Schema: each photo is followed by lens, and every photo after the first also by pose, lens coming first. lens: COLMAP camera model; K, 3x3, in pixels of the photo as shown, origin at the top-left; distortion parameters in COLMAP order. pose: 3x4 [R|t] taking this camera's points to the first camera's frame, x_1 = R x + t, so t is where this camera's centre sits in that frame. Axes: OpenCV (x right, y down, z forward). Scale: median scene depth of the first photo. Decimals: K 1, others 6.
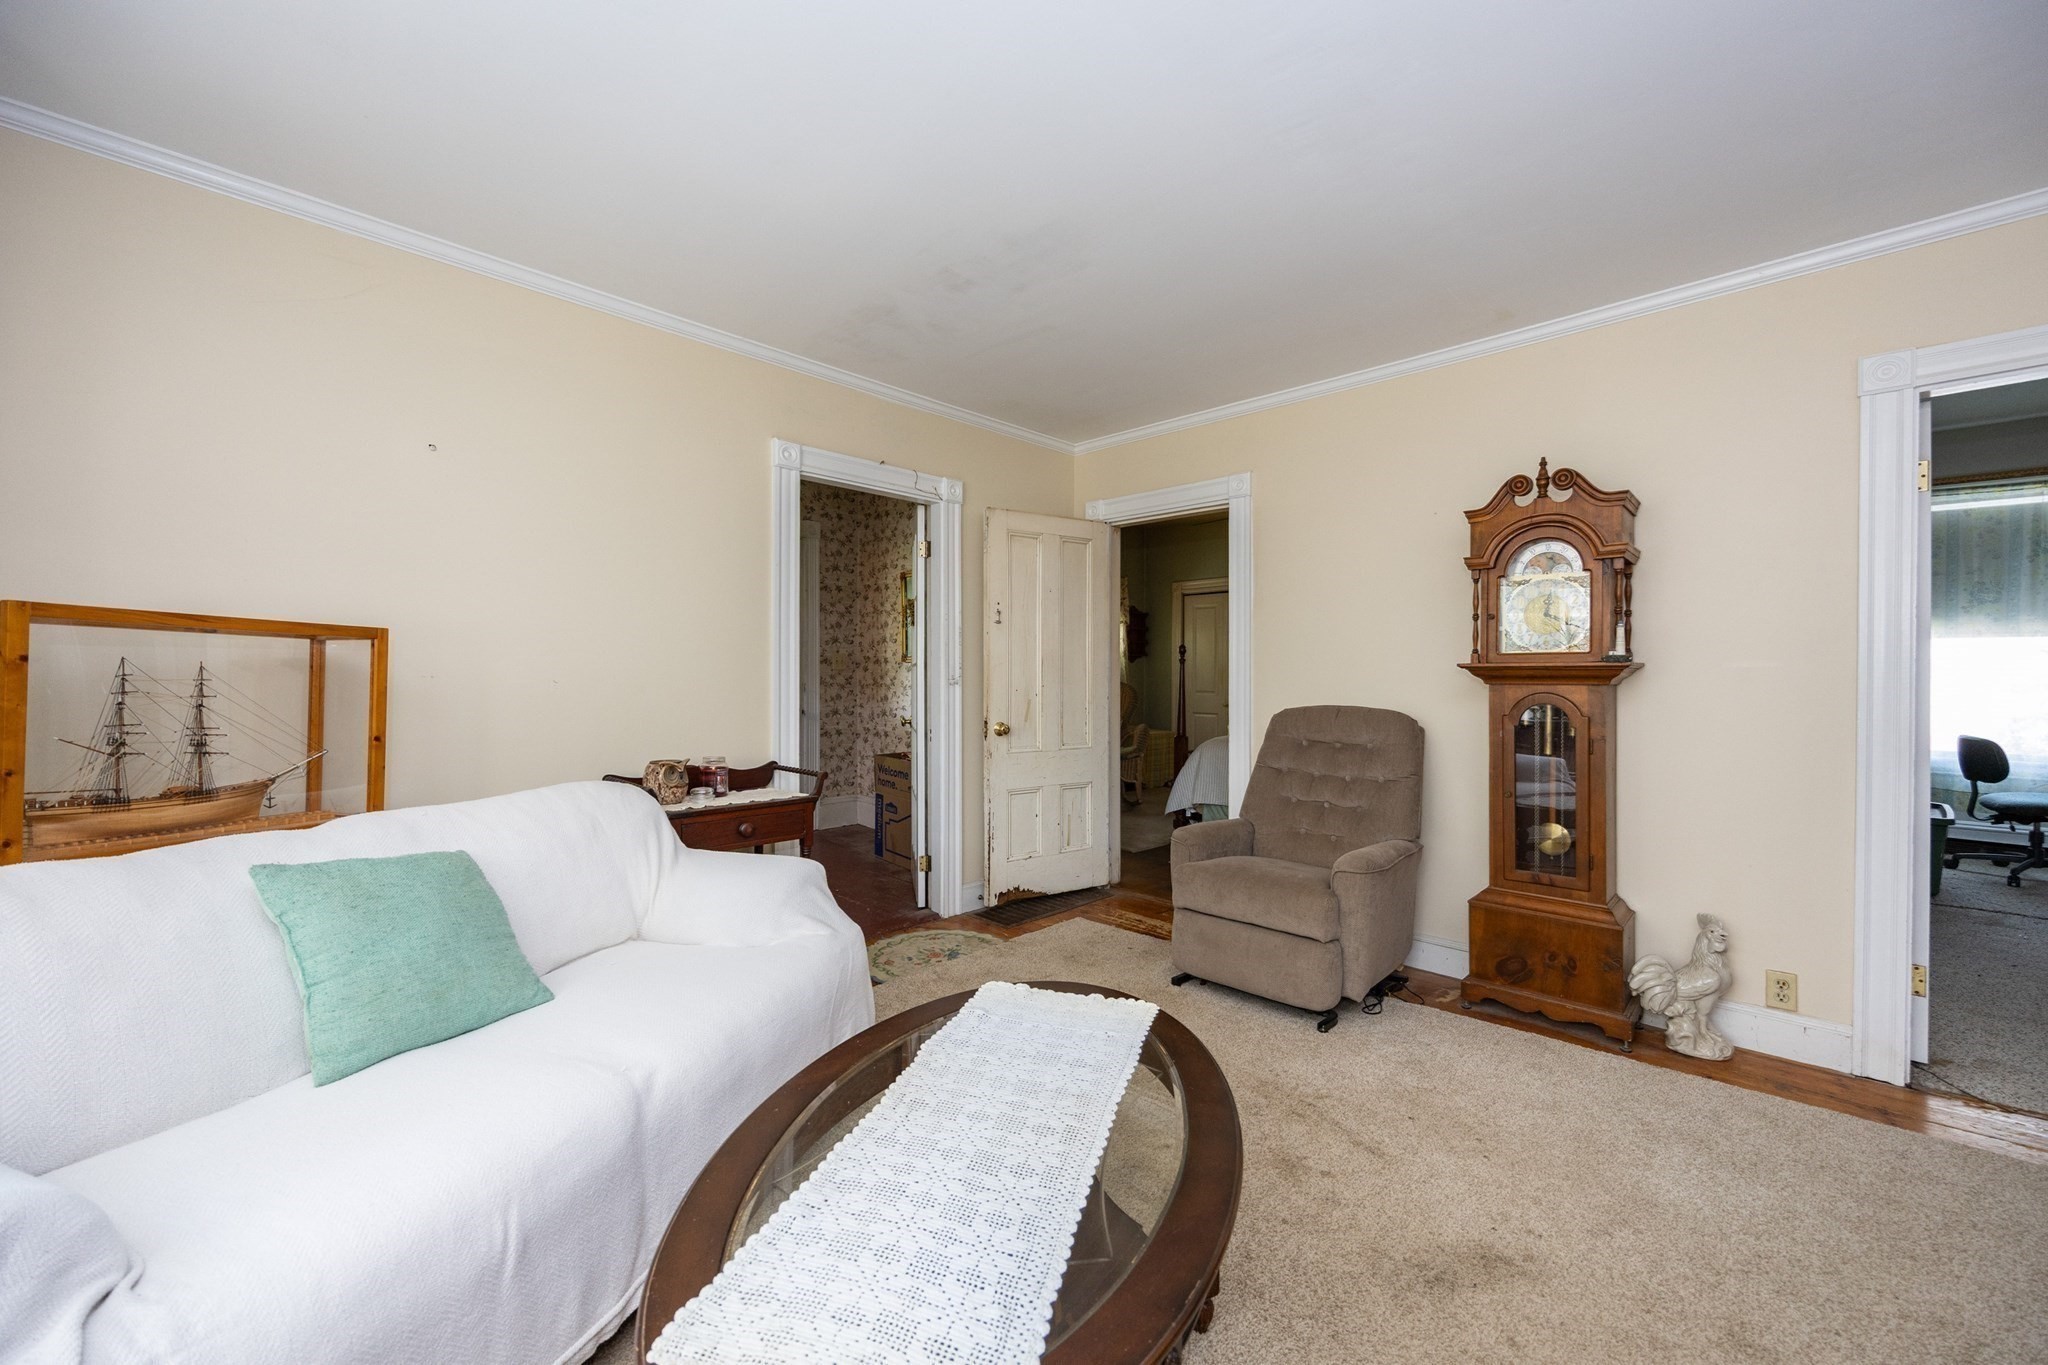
lens RADIAL K [[791.6, 0, 1038.1], [0, 791.6, 680.3], [0, 0, 1]] dist [0.002267, 0.000345]
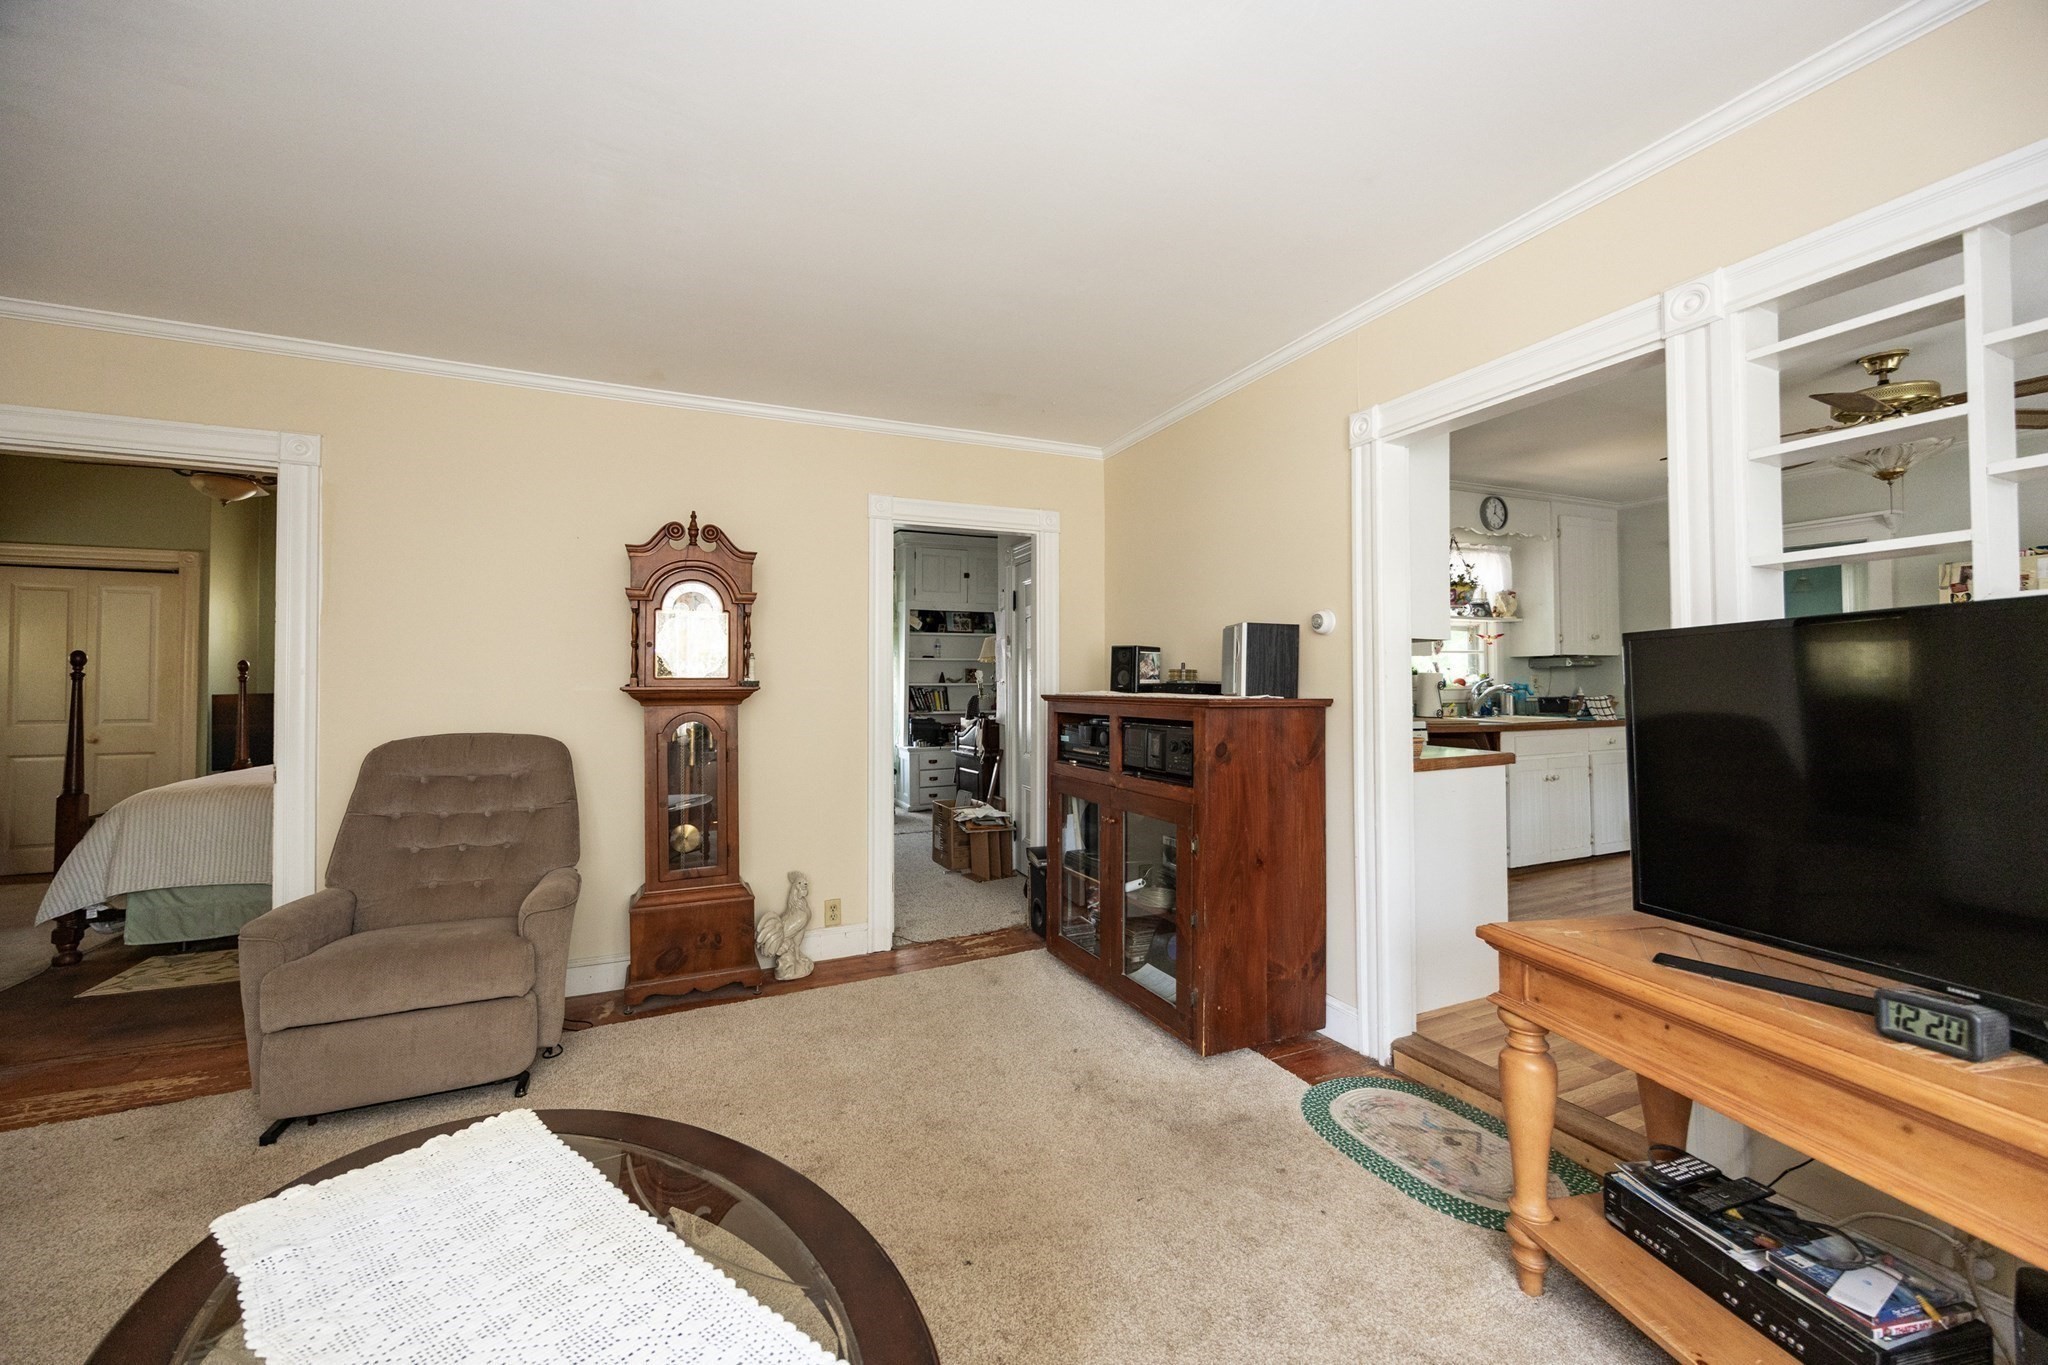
lens RADIAL K [[791.6, 0, 1020.9], [0, 791.6, 672.2], [0, 0, 1]] dist [0.002267, 0.000345]
pose [[0.383242, 0.011552, 0.923576, -0.248214], [0.011489, 0.999785, -0.017272, -0.017686], [-0.923576, 0.017231, 0.383027, 0.108255]]
